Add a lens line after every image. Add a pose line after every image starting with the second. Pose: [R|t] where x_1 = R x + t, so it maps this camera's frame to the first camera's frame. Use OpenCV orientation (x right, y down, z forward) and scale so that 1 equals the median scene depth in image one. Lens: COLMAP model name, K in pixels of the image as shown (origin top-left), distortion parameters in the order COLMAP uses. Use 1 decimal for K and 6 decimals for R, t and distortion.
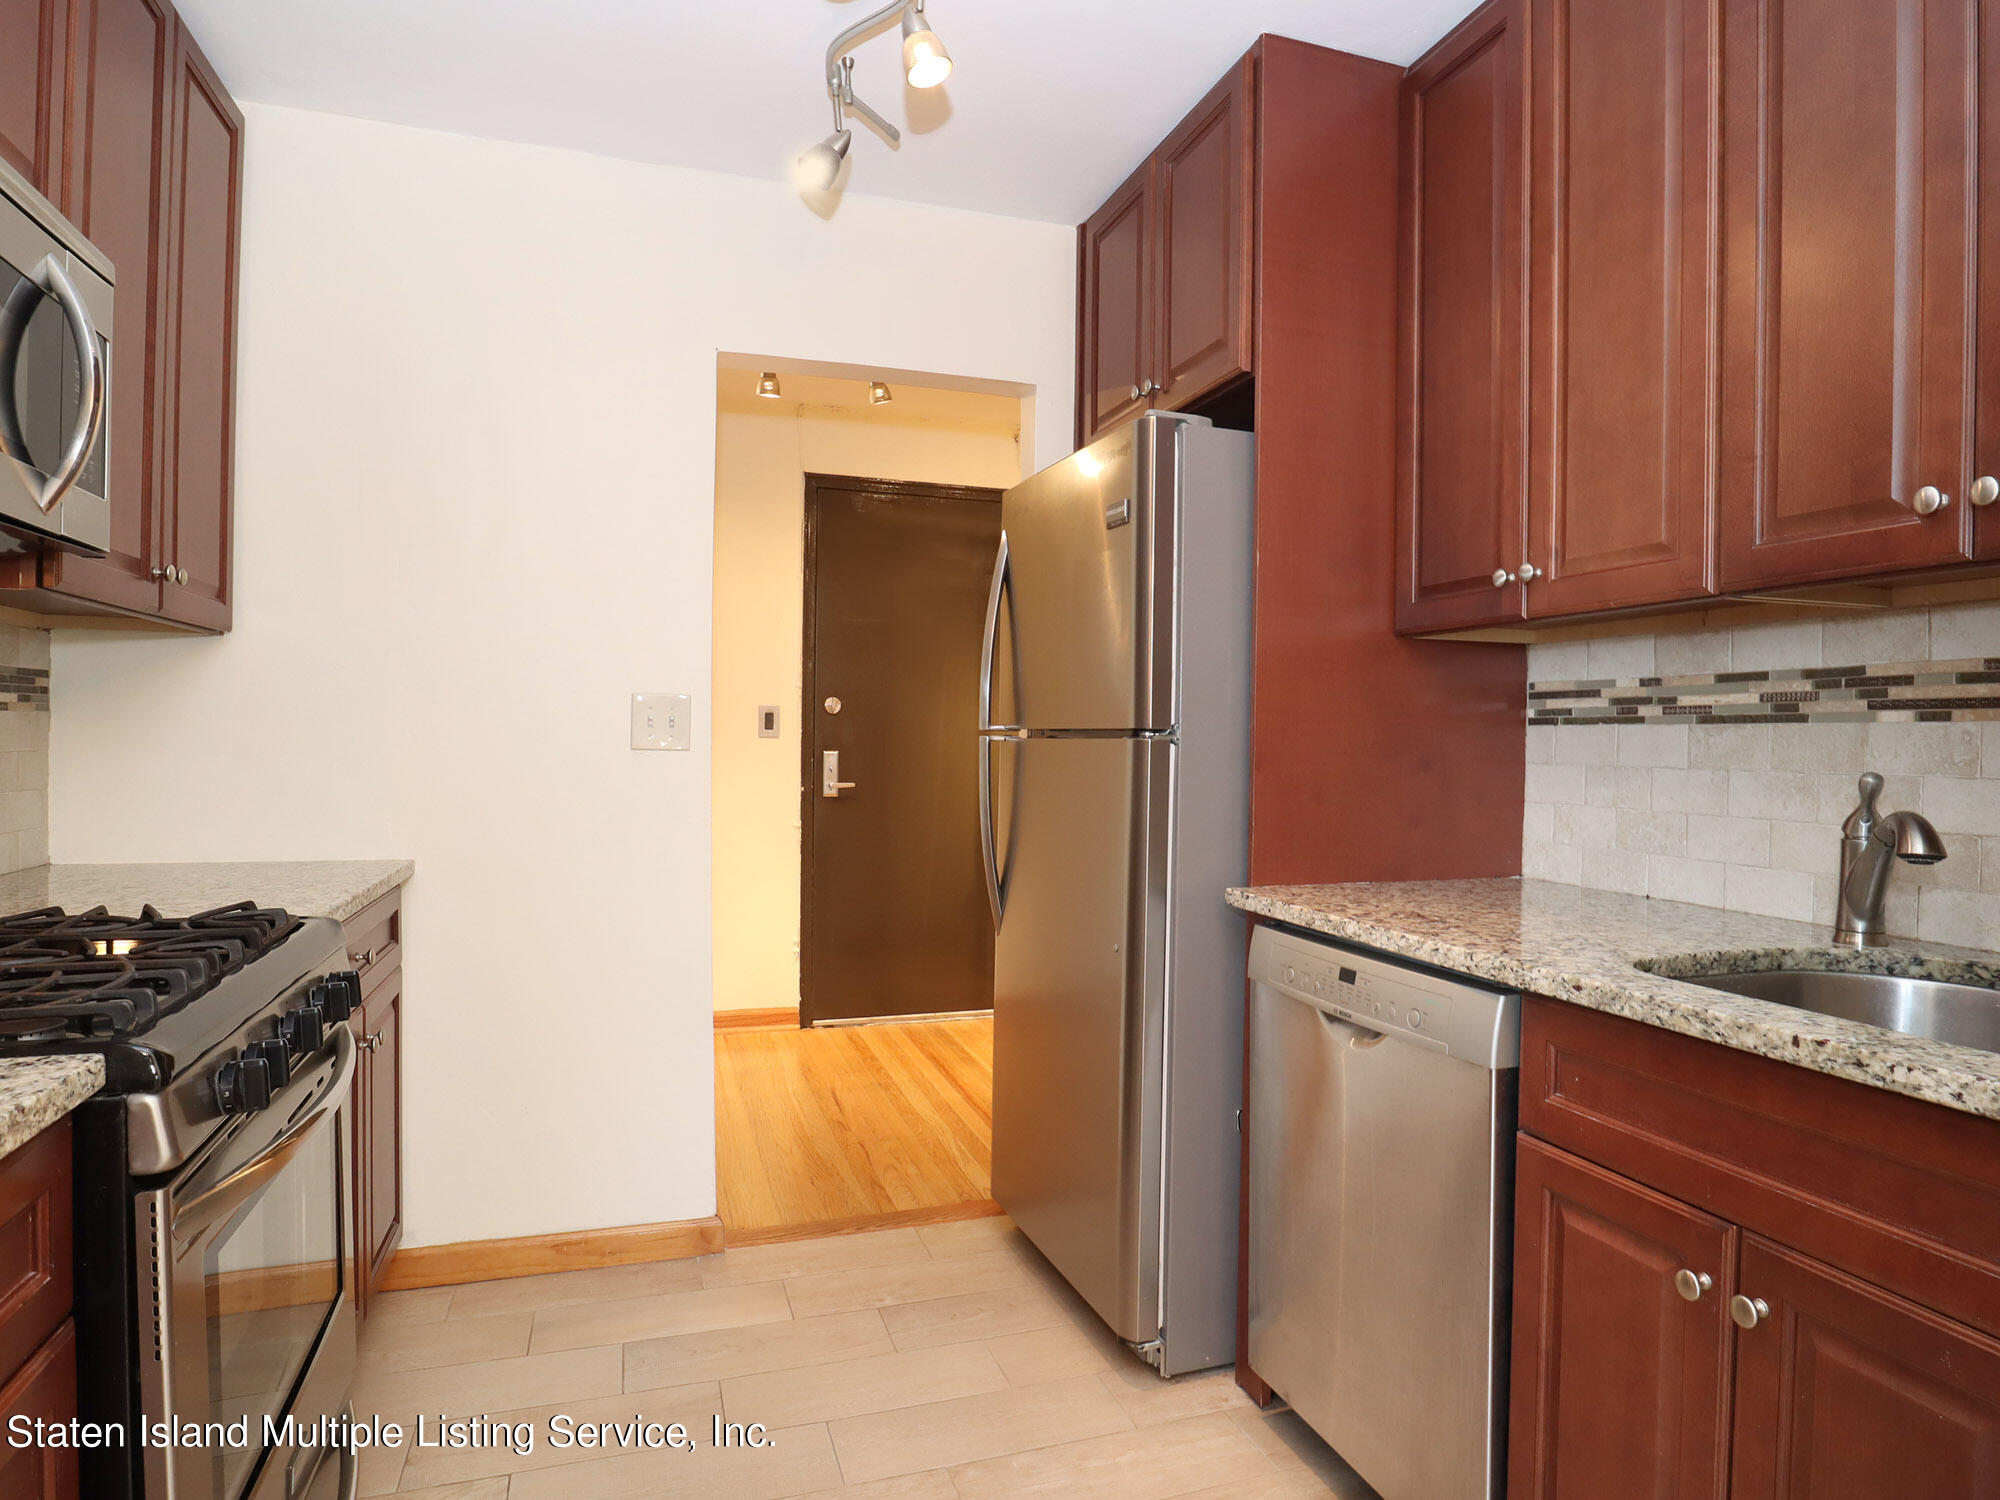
lens RADIAL K [[1150.9, 0, 1000.0], [0, 1150.9, 750.0], [0, 0, 1]] dist [-0.035251, 0.014669]
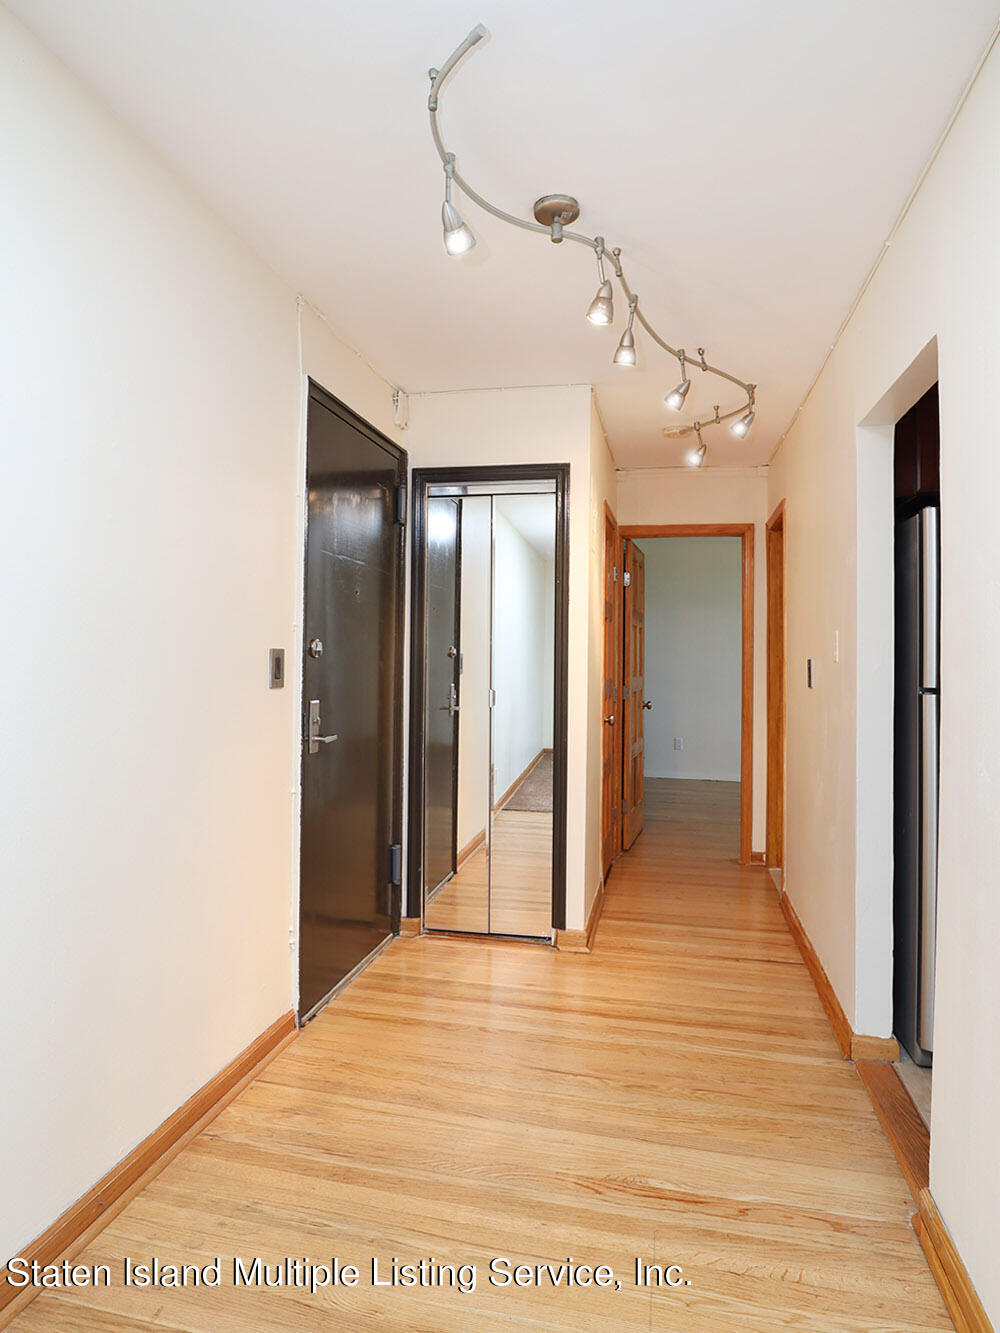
lens RADIAL K [[767.1, 0, 588.3], [0, 767.1, 662.0], [0, 0, 1]] dist [-0.035251, 0.014669]
pose [[0.512268, -0.010747, 0.858758, -1.910358], [0.009610, 0.999931, 0.006781, -0.105247], [-0.858772, 0.004779, 0.512336, 1.885430]]
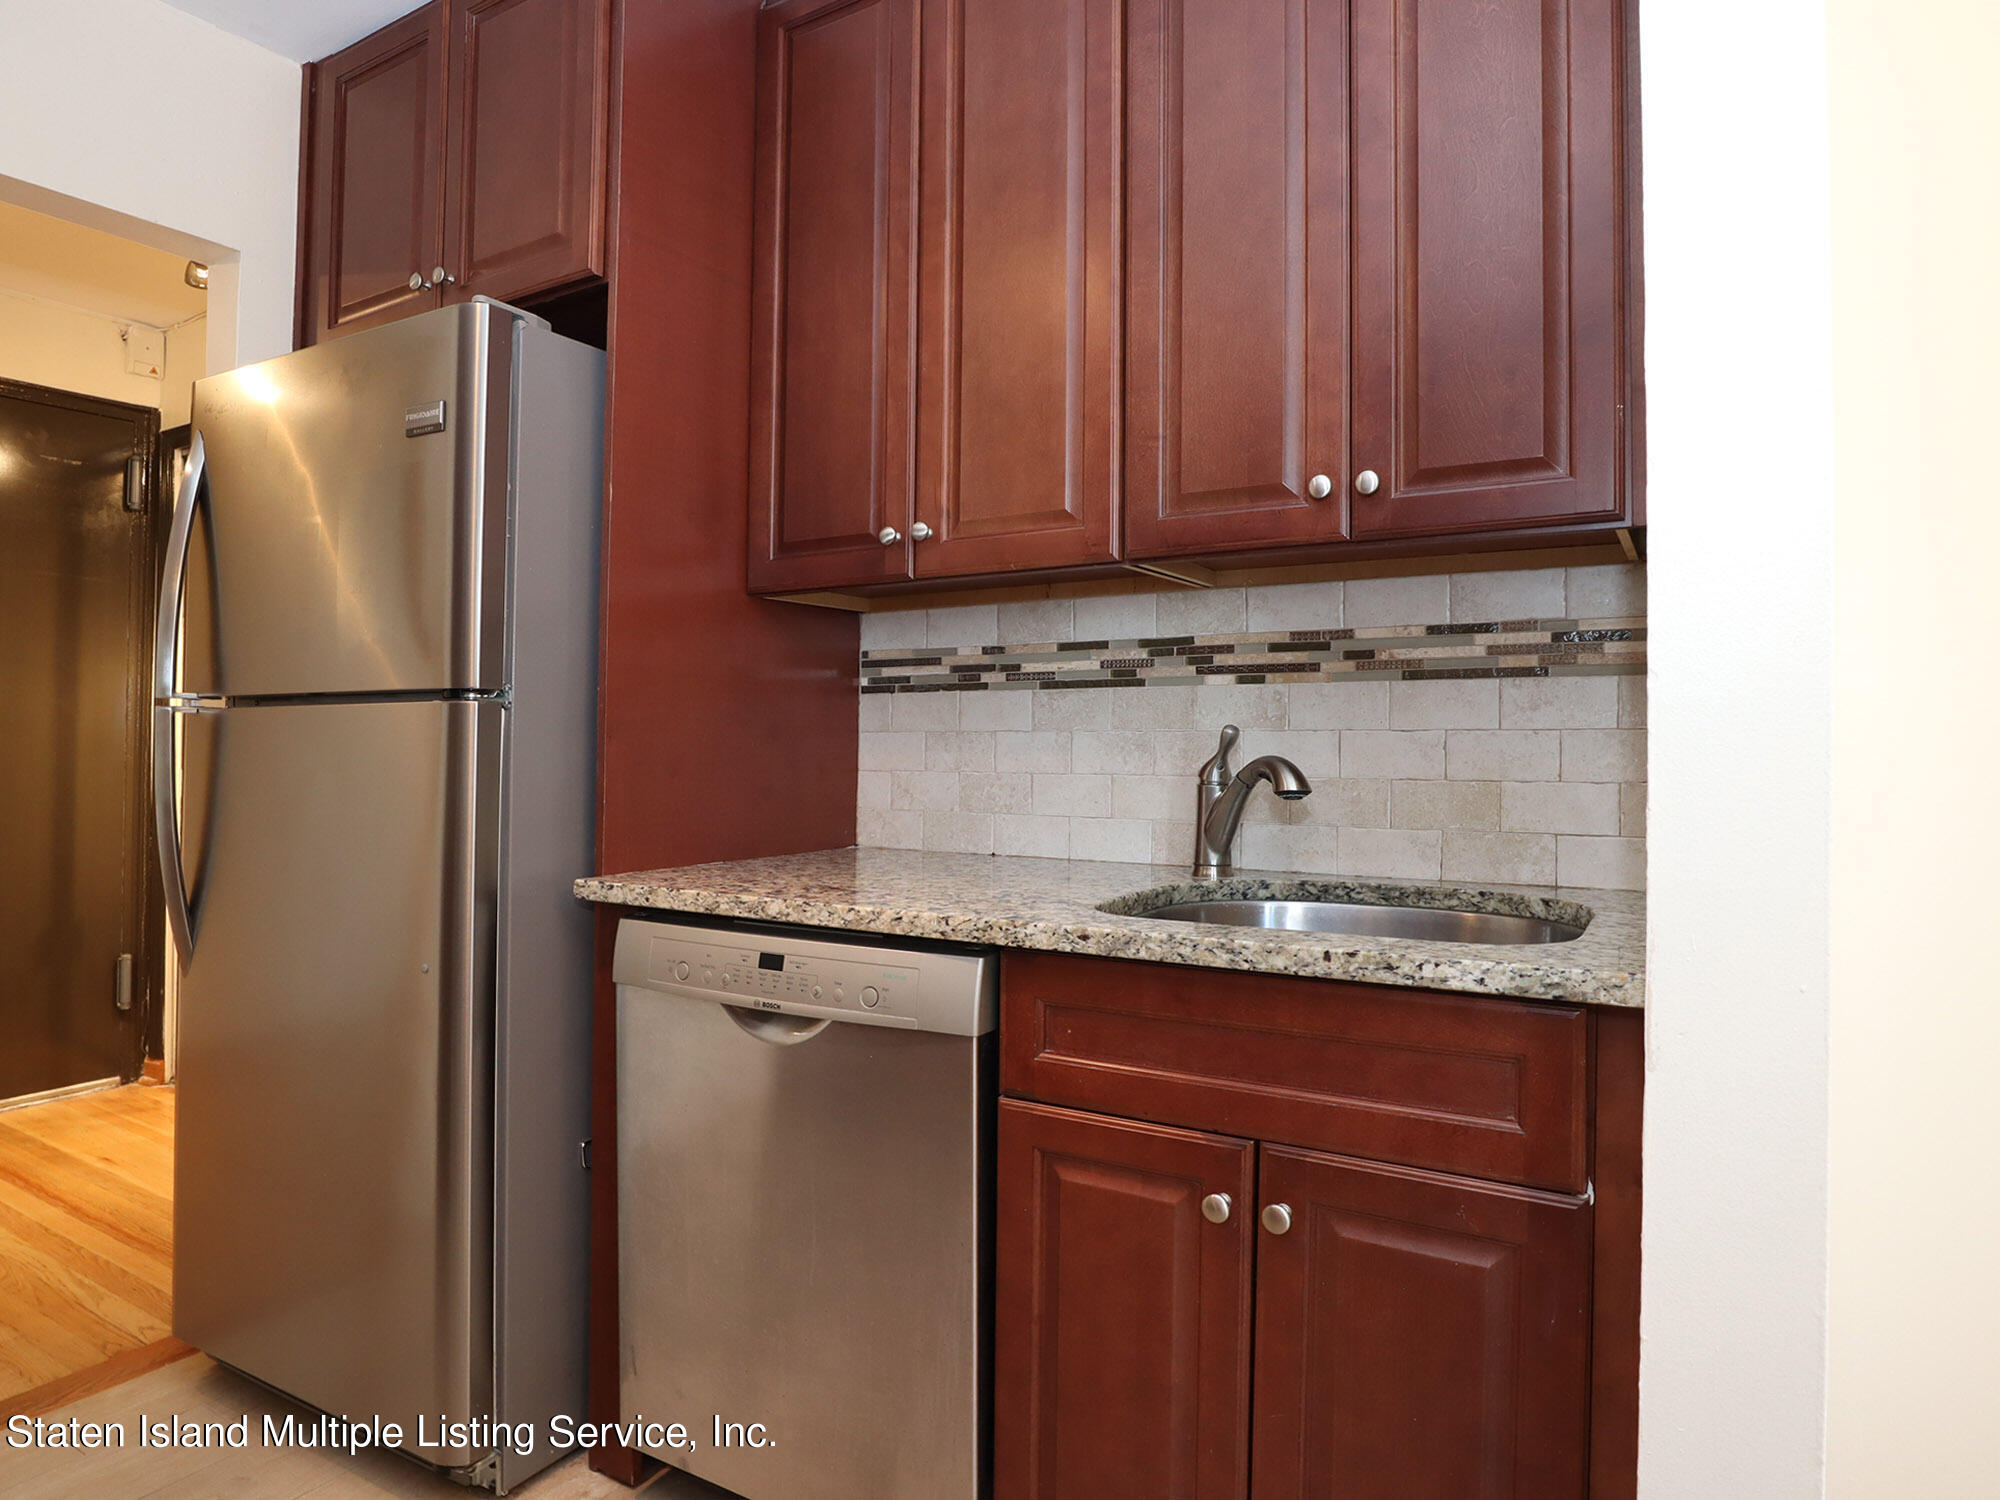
lens RADIAL K [[1177.0, 0, 943.7], [0, 1177.0, 719.2], [0, 0, 1]] dist [-0.042269, 0.020534]
pose [[0.776914, 0.005862, 0.629579, -0.180113], [0.008458, 0.999769, -0.019746, 0.030134], [-0.629550, 0.020665, 0.776685, 0.219922]]
